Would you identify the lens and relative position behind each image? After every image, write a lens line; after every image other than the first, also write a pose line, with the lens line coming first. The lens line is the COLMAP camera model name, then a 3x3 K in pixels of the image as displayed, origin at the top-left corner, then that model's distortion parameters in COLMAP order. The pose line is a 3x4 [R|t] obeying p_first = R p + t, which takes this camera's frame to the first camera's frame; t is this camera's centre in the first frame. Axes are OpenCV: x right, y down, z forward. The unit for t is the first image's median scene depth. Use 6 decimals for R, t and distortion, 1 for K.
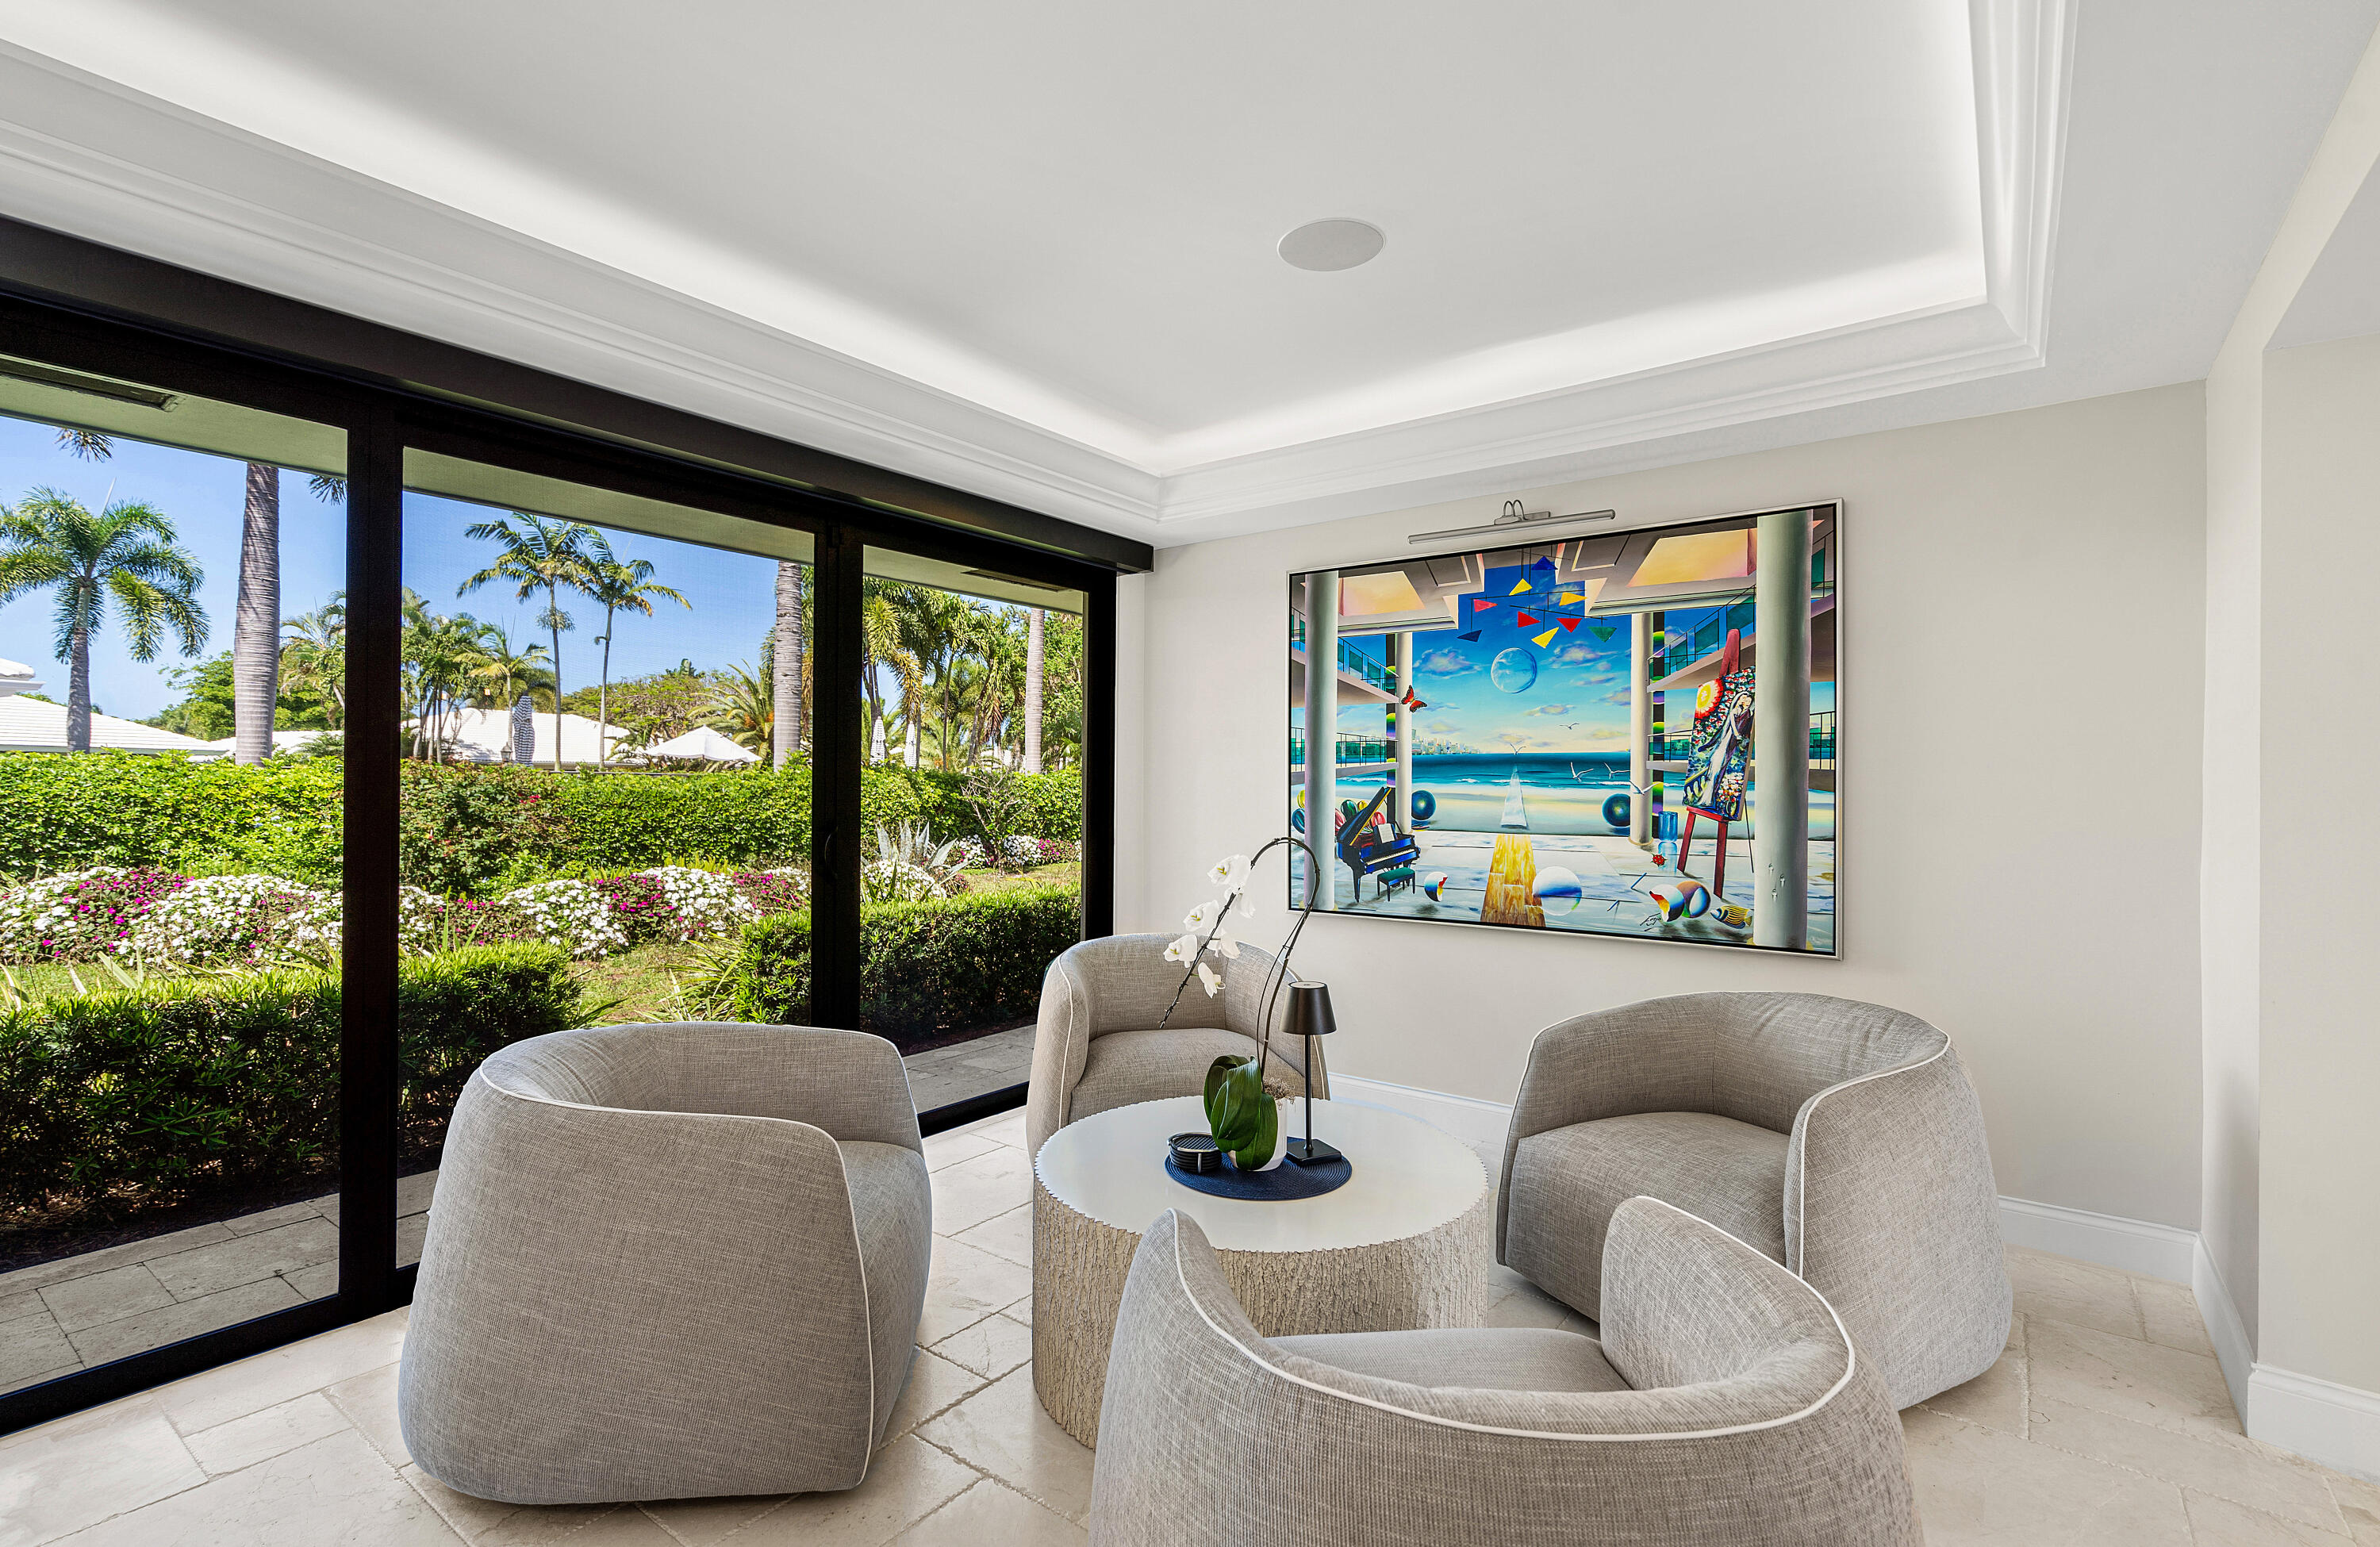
lens RADIAL K [[1104.3, 0, 1155.9], [0, 1104.3, 788.4], [0, 0, 1]] dist [-0.004549, 0.003120]
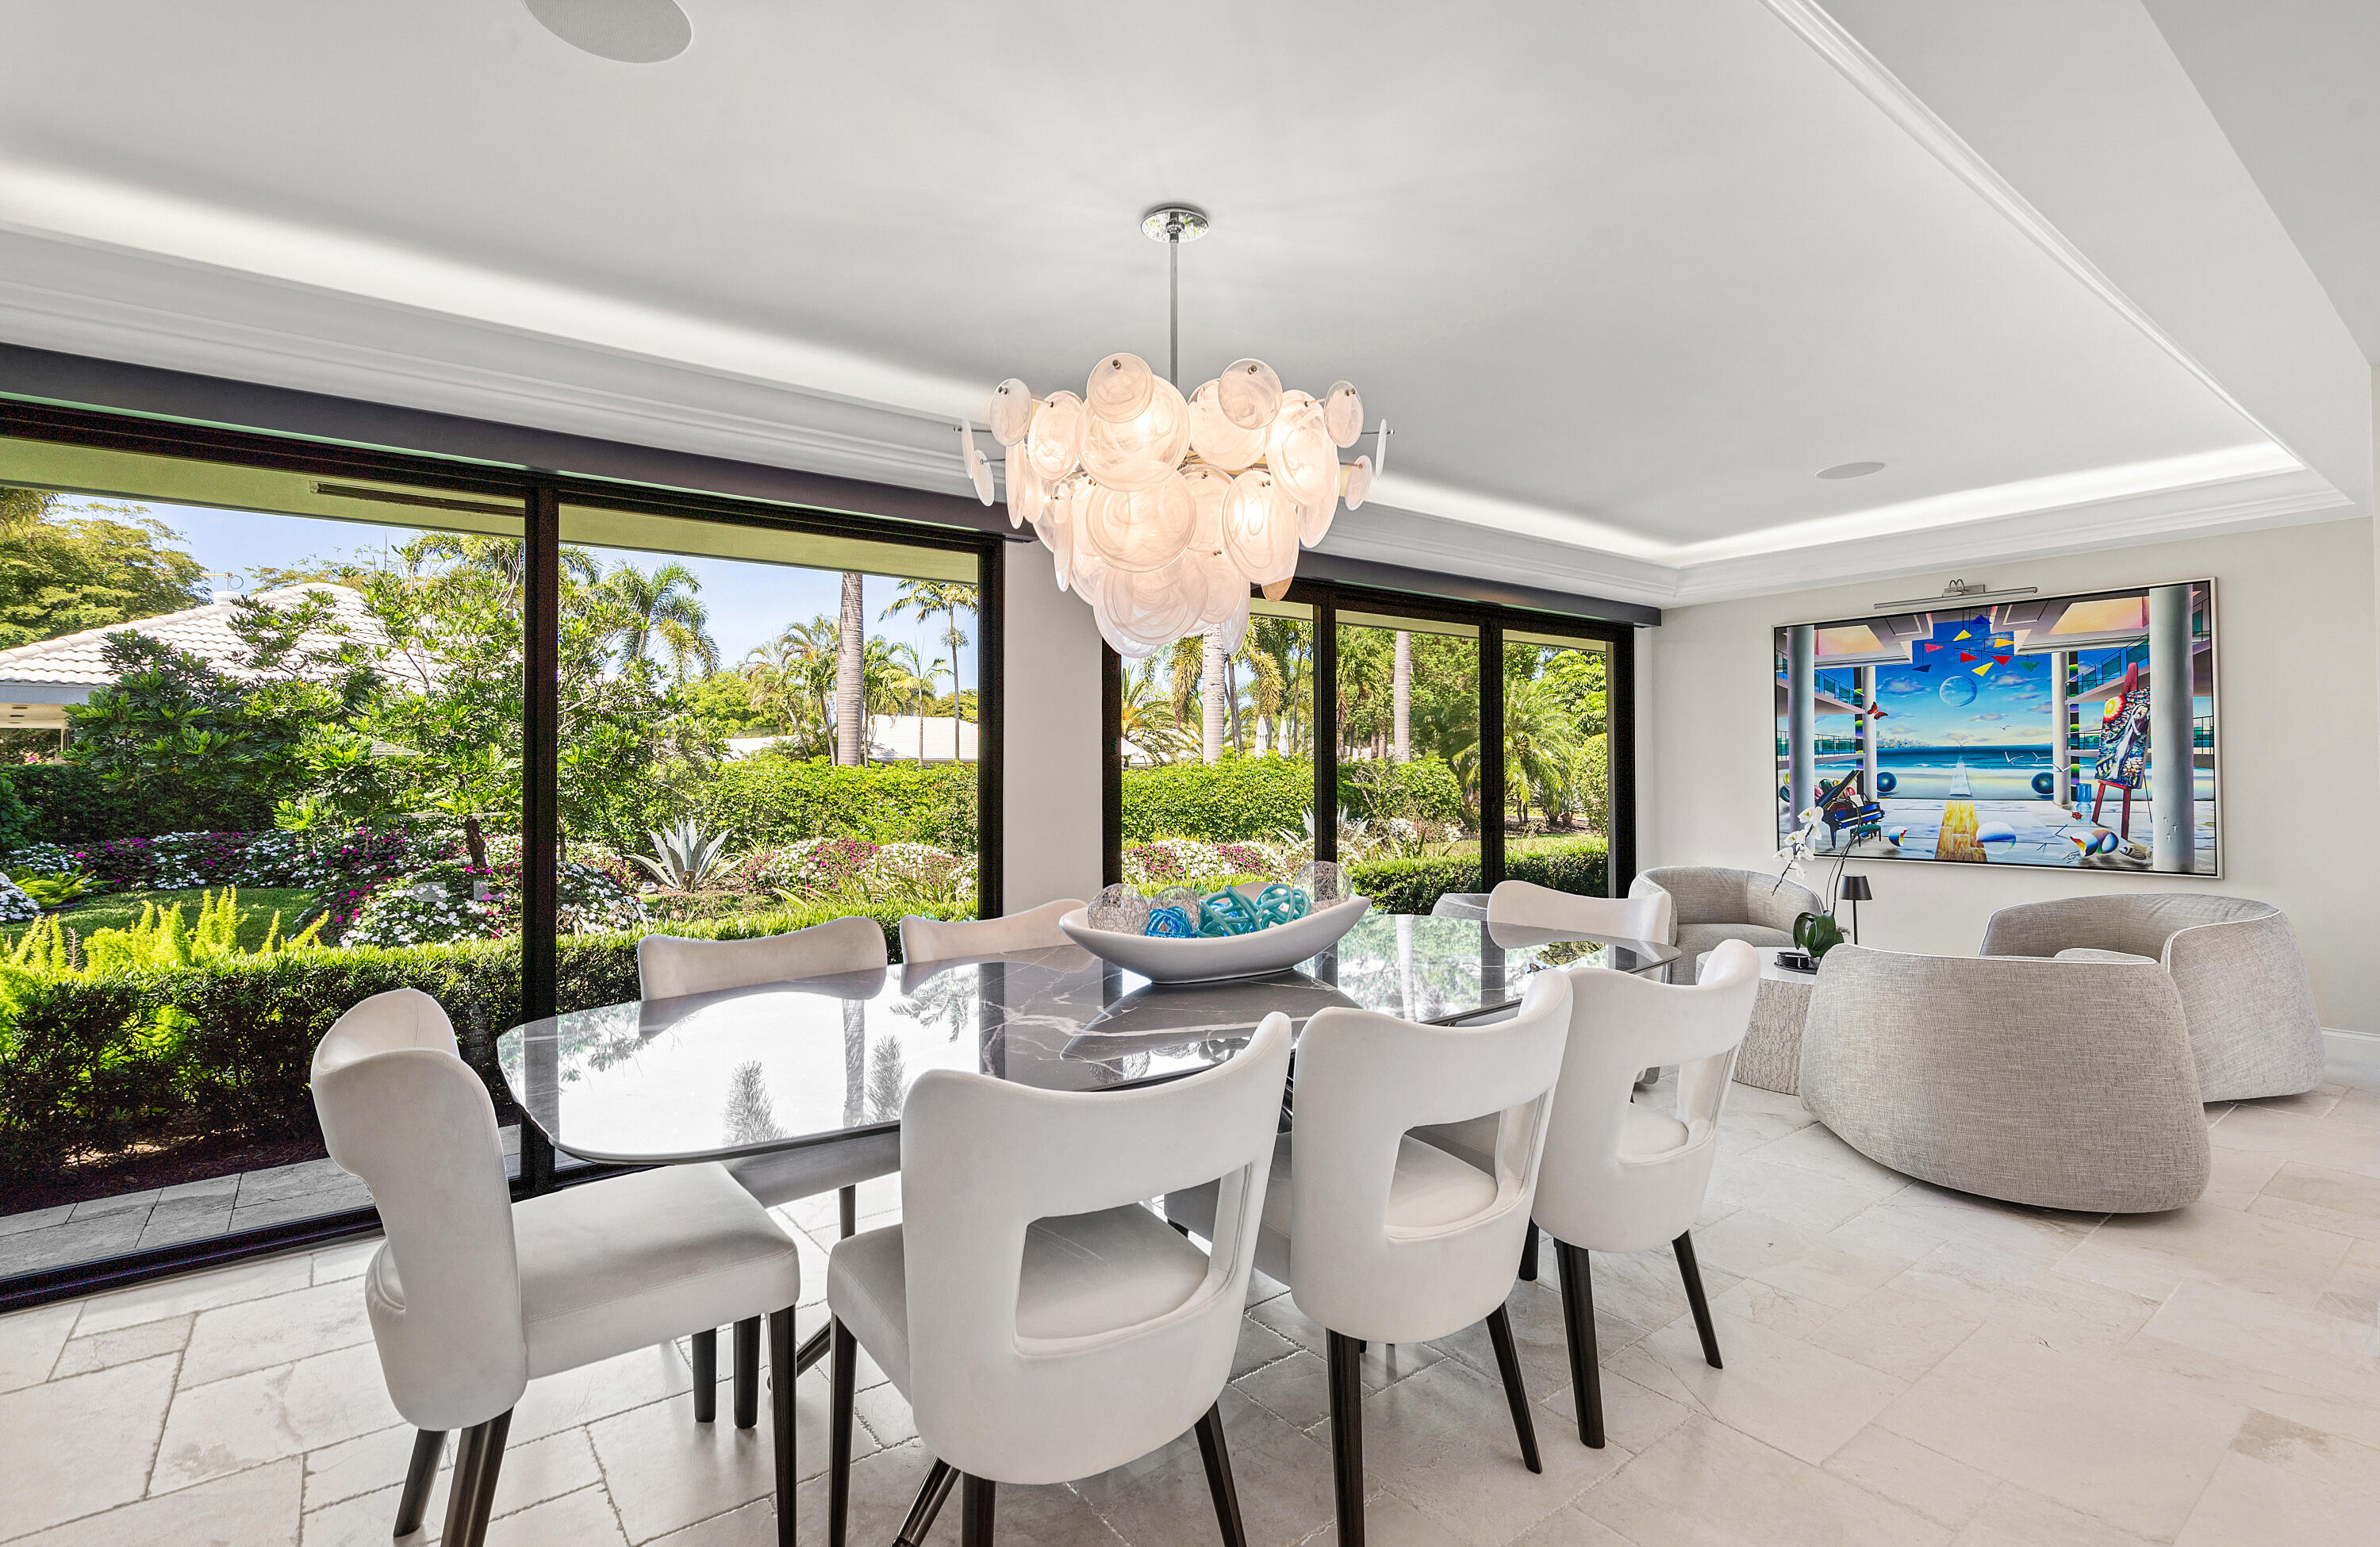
lens RADIAL K [[1104.3, 0, 1130.8], [0, 1104.3, 764.8], [0, 0, 1]] dist [-0.004549, 0.003120]
pose [[0.959072, -0.016473, -0.282683, -0.332630], [0.013439, 0.999829, -0.012671, -0.002804], [0.282843, 0.008353, 0.959130, -0.755297]]
